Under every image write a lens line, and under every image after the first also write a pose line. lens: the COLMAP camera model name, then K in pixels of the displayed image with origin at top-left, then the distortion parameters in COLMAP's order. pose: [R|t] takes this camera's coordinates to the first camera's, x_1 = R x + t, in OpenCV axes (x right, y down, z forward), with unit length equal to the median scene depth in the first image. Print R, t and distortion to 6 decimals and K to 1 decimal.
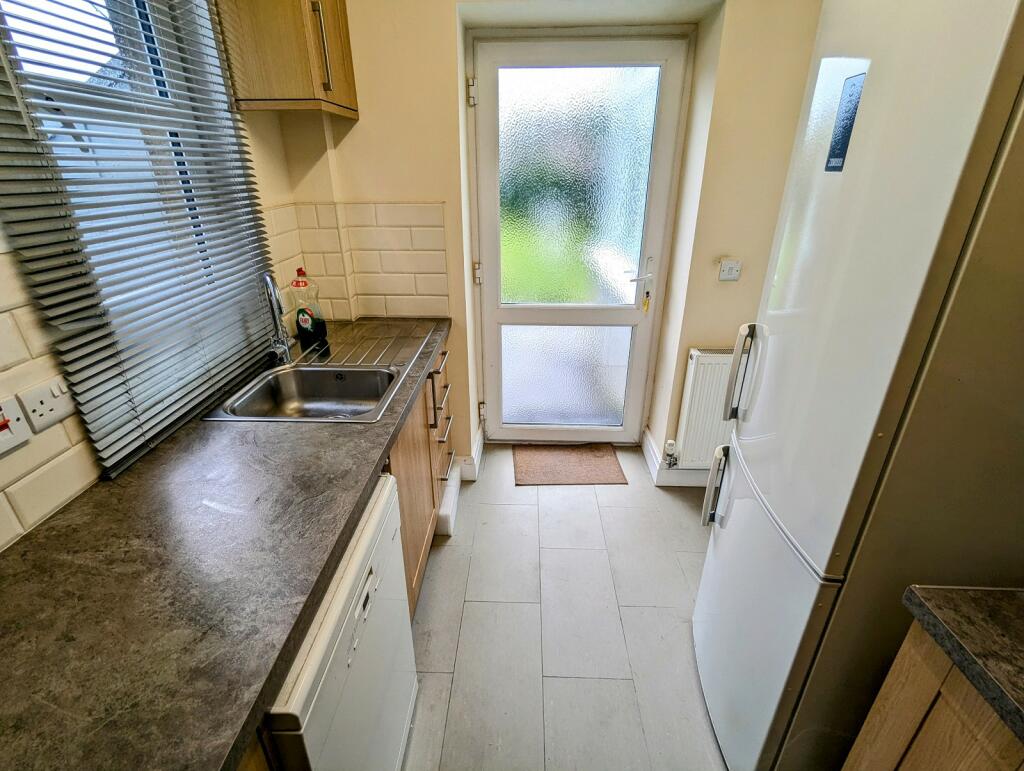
lens RADIAL K [[488.1, 0, 512.0], [0, 488.1, 385.5], [0, 0, 1]] dist [-0.001530, -0.000615]
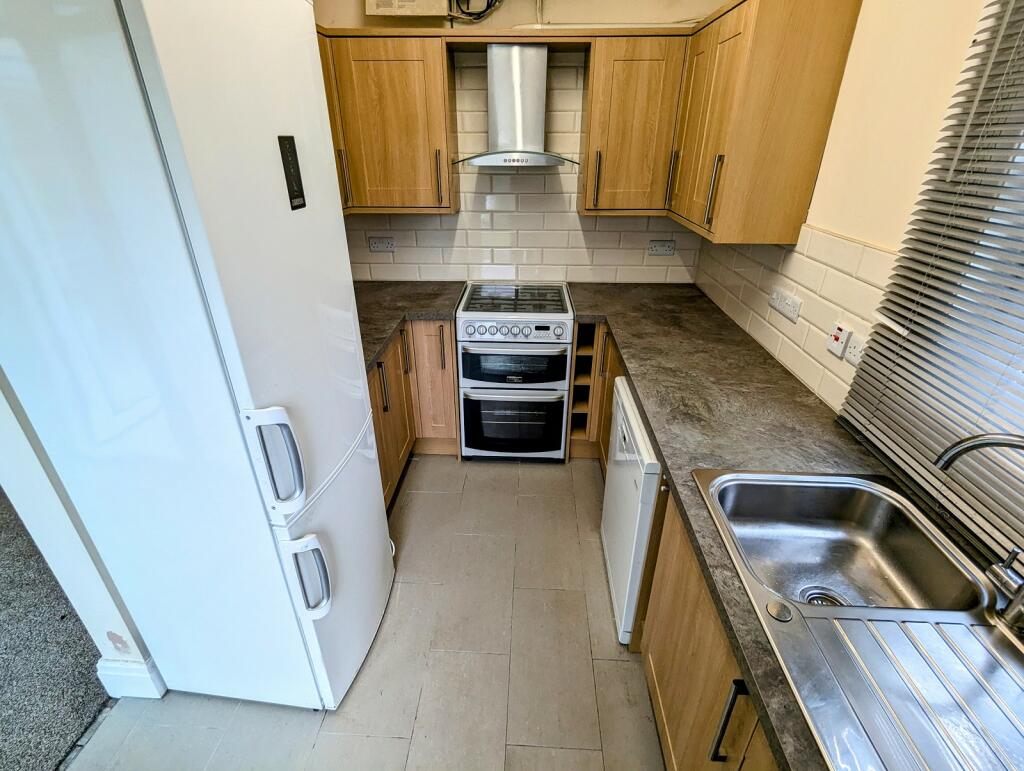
lens RADIAL K [[488.1, 0, 512.0], [0, 488.1, 385.5], [0, 0, 1]] dist [-0.001530, -0.000615]
pose [[-0.999980, 0.001442, 0.006076, 0.097124], [0.005638, 0.626939, 0.779048, -1.110986], [-0.002686, 0.779067, -0.626935, 2.104601]]
